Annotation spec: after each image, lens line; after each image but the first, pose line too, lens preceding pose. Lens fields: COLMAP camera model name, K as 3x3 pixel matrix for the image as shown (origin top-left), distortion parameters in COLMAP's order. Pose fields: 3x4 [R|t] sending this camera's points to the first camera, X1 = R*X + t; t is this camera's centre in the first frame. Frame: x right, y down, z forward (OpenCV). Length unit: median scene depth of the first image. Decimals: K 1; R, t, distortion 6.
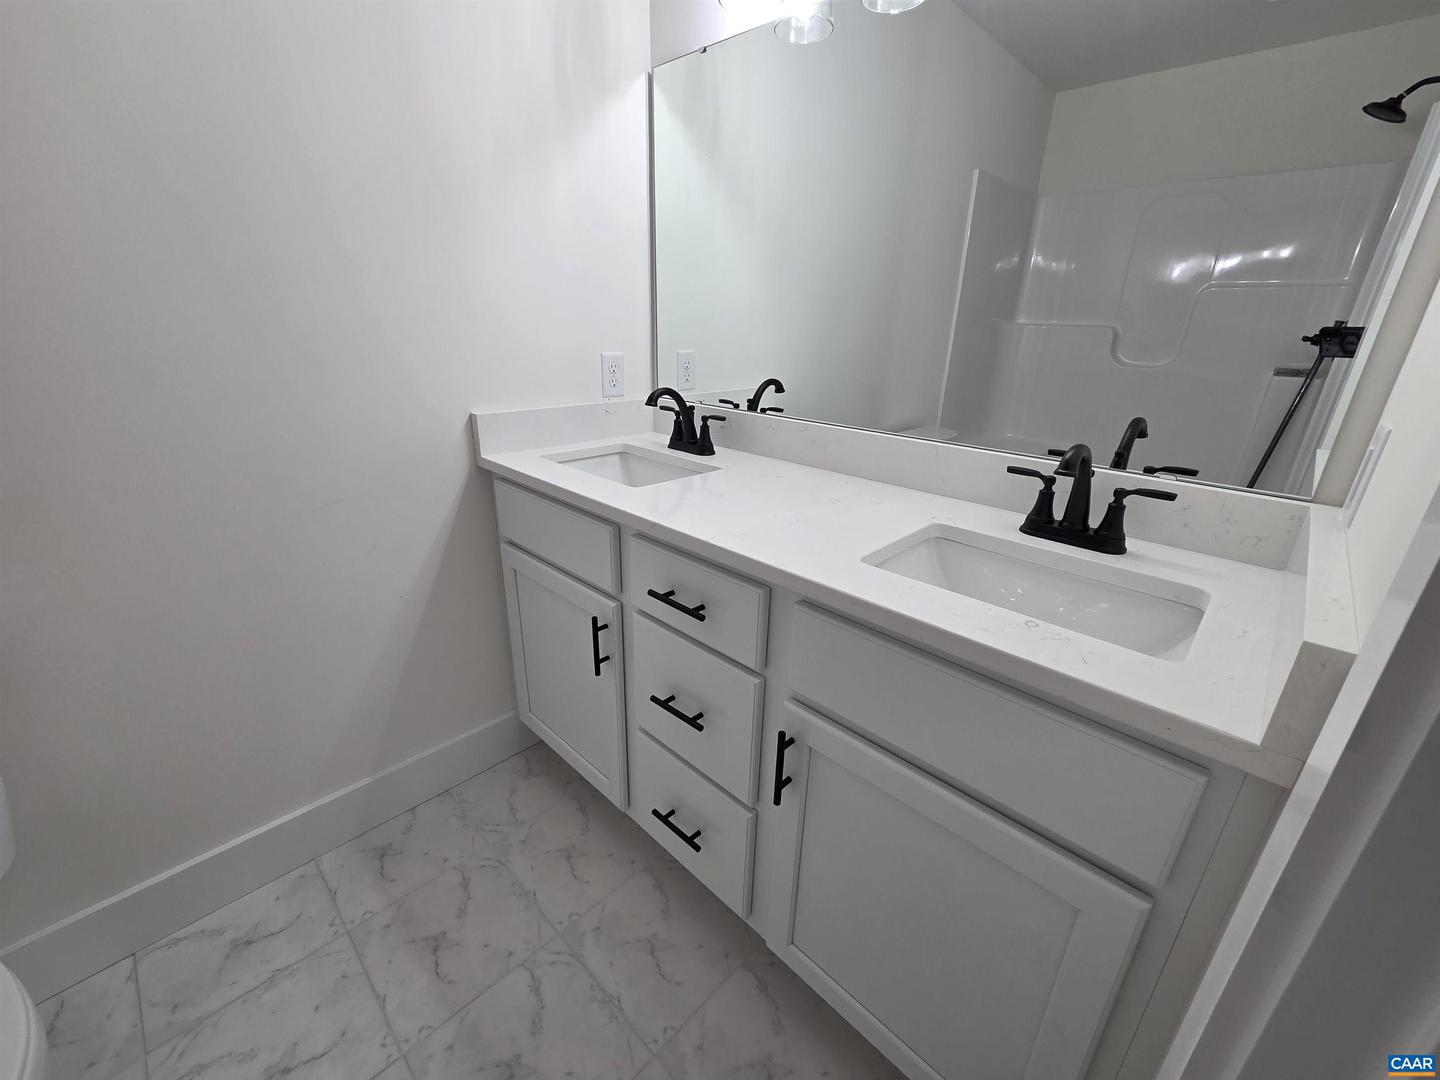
lens RADIAL K [[591.5, 0, 720.0], [0, 591.5, 540.0], [0, 0, 1]] dist [0.000980, 0.000359]
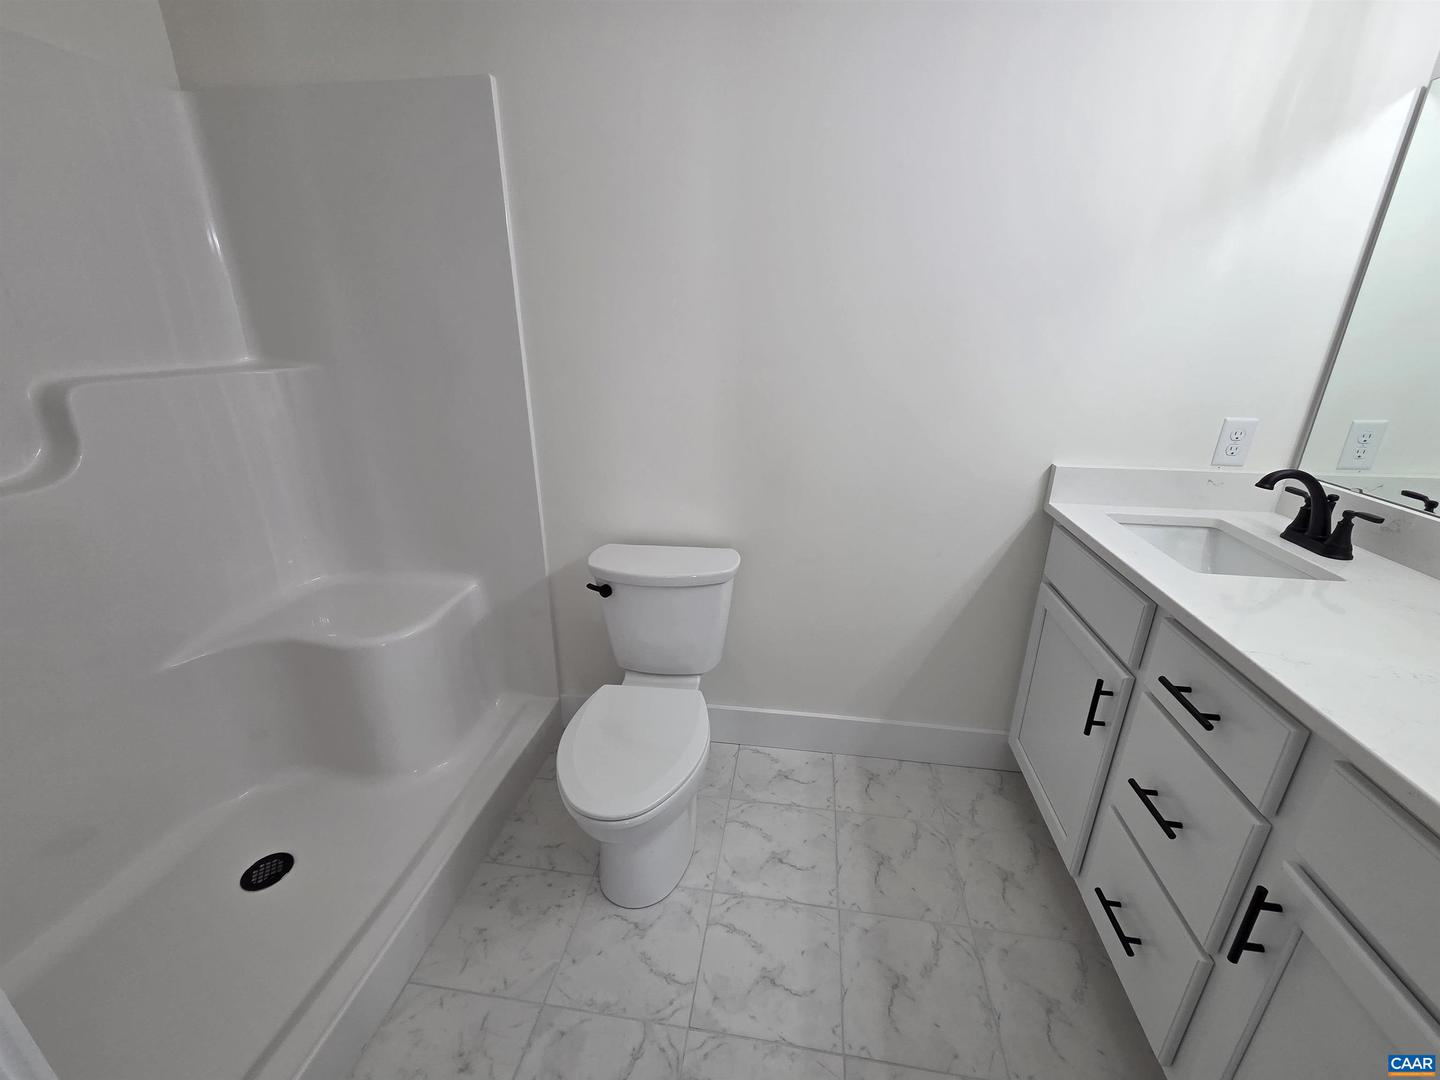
lens RADIAL K [[591.5, 0, 720.0], [0, 591.5, 540.0], [0, 0, 1]] dist [0.000980, 0.000359]
pose [[0.579242, 0.257388, -0.773453, 0.125403], [-0.274134, 0.955085, 0.112531, -0.033075], [0.767678, 0.146847, 0.623784, -0.168633]]
